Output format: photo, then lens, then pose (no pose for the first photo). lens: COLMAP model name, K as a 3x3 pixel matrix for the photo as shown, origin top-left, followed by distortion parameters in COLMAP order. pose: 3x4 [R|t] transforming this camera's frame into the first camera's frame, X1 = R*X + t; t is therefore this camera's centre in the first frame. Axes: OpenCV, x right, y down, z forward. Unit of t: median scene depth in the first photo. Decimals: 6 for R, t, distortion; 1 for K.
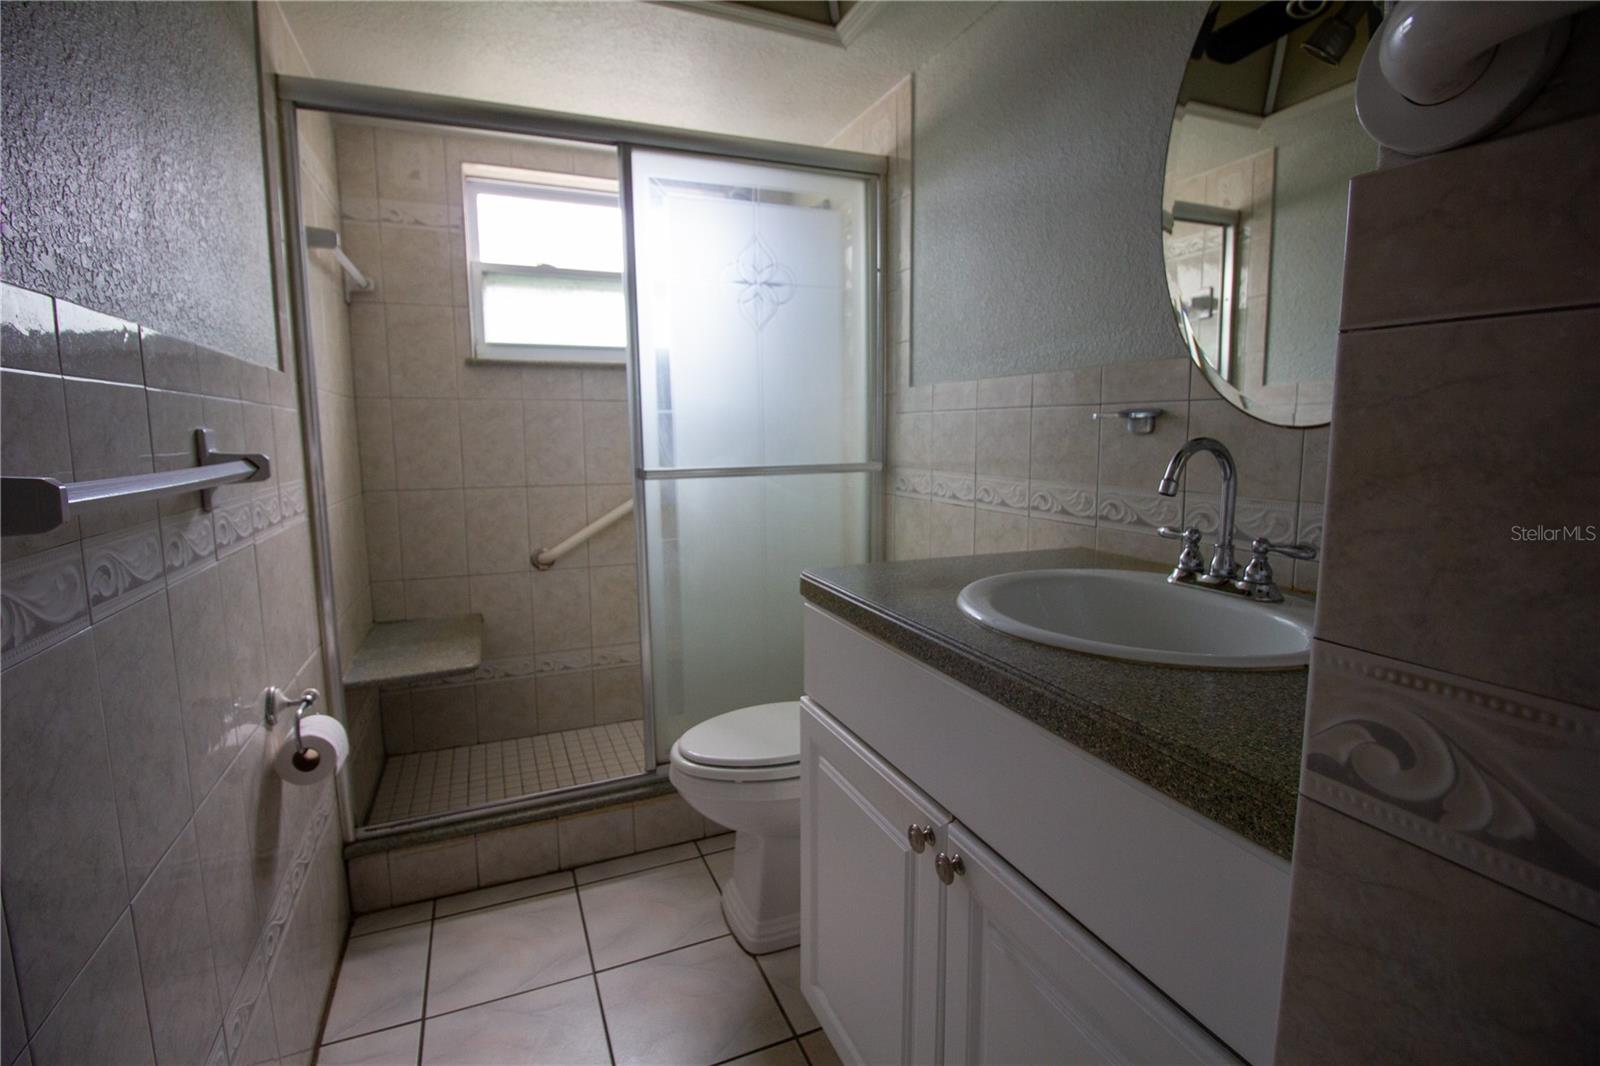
lens RADIAL K [[737.3, 0, 797.0], [0, 737.3, 518.4], [0, 0, 1]] dist [-0.002243, -0.012806]
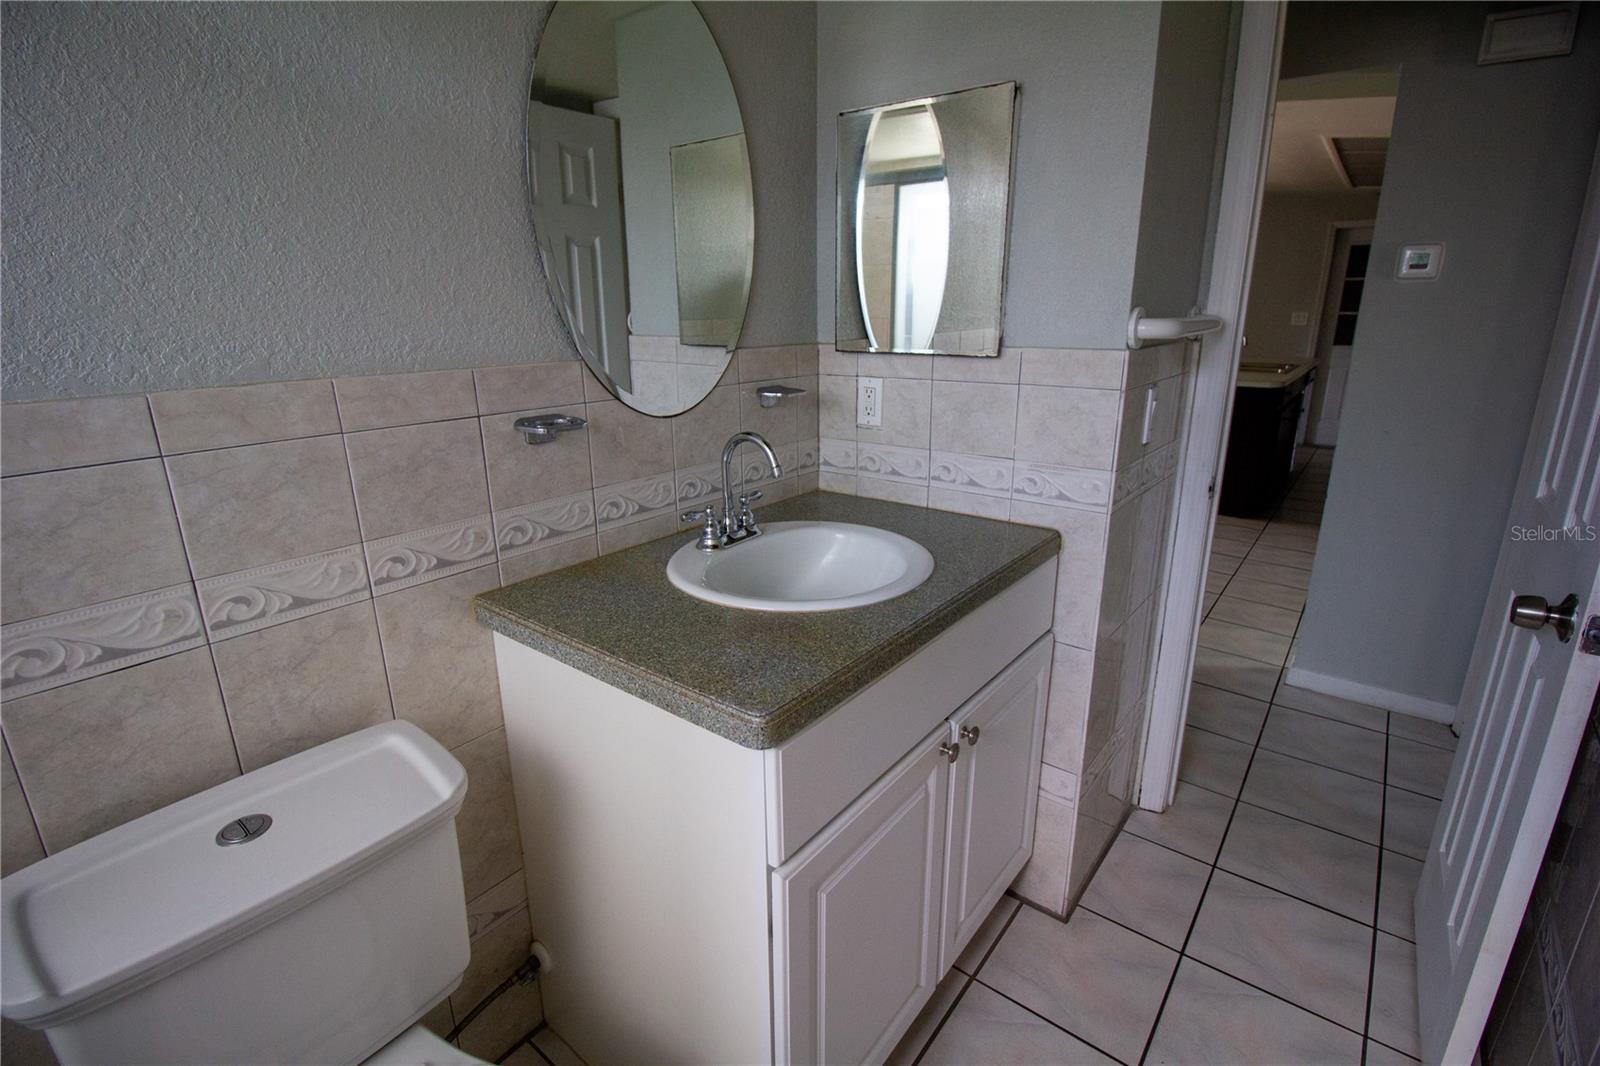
lens RADIAL K [[737.3, 0, 797.0], [0, 737.3, 518.4], [0, 0, 1]] dist [-0.002243, -0.012806]
pose [[-0.475066, -0.233863, 0.848305, -0.441208], [0.116232, 0.938913, 0.323934, -0.259144], [-0.872240, 0.252490, -0.418863, 1.016661]]
